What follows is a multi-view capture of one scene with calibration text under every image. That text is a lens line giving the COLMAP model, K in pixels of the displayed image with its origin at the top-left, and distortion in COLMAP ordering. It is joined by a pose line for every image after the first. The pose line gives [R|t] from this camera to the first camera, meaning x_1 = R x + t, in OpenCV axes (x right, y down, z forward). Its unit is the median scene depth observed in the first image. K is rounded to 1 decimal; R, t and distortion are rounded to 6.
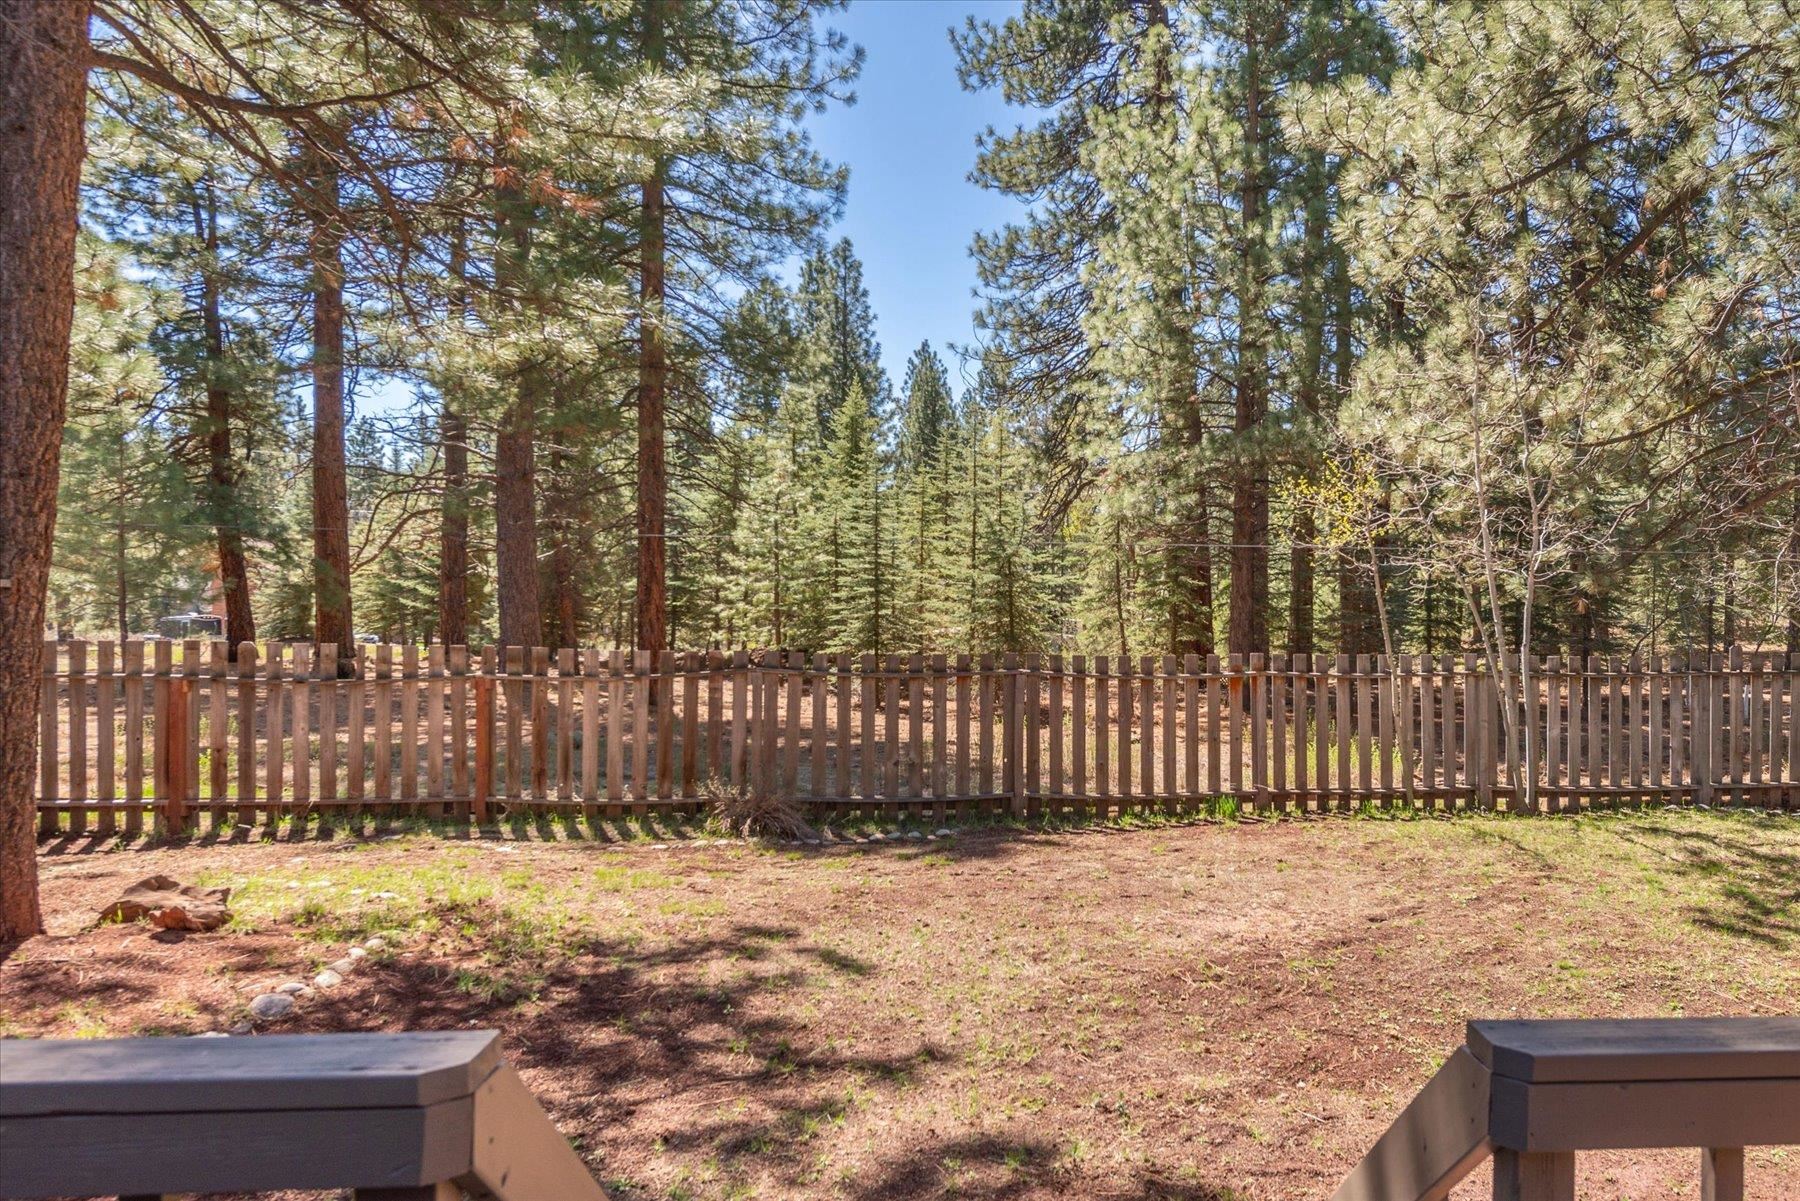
lens RADIAL K [[1638.1, 0, 900.0], [0, 1638.1, 600.5], [0, 0, 1]] dist [0.080326, -0.104306]
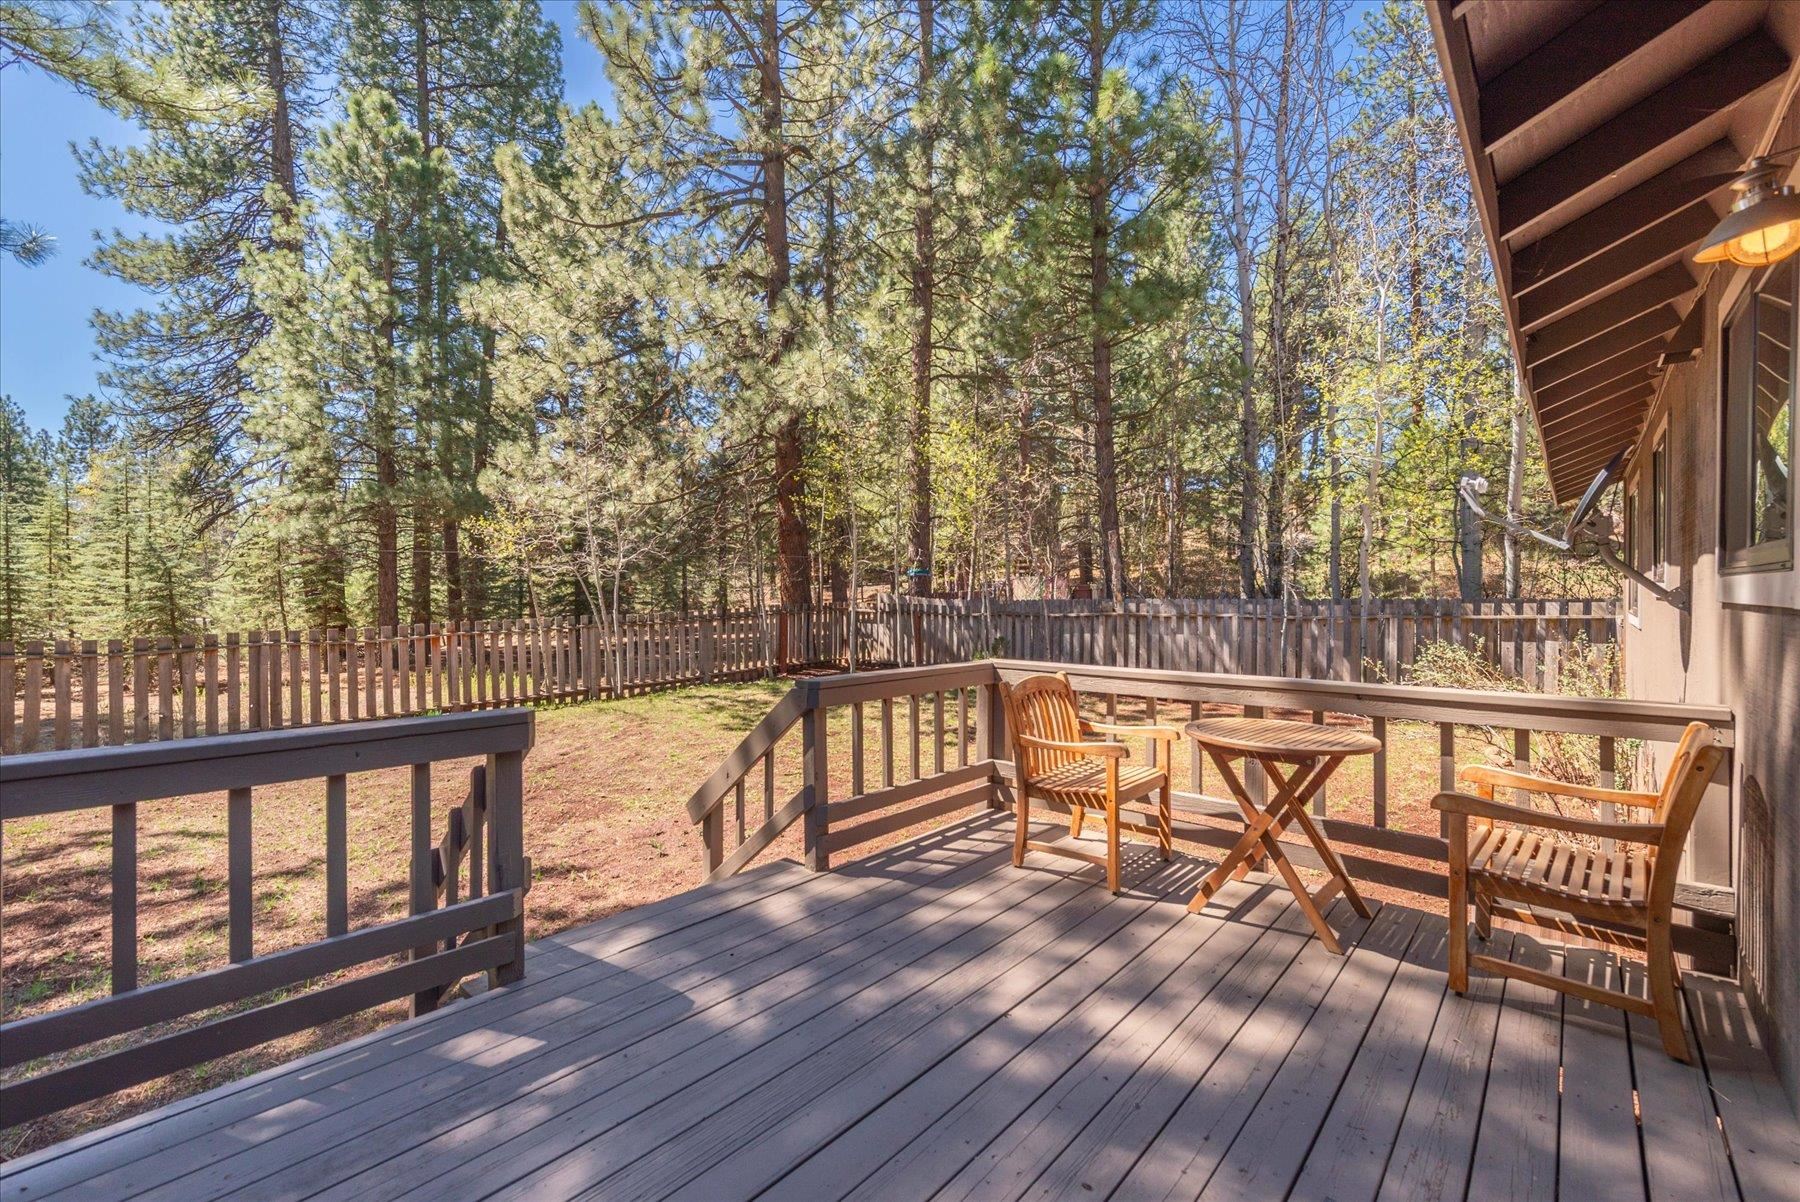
lens RADIAL K [[727.9, 0, 900.0], [0, 727.9, 601.0], [0, 0, 1]] dist [0.015844, -0.005010]
pose [[0.803031, -0.041449, 0.594494, 0.172055], [0.022044, 0.998962, 0.039872, -0.010680], [-0.595530, -0.018914, 0.803111, 0.166340]]
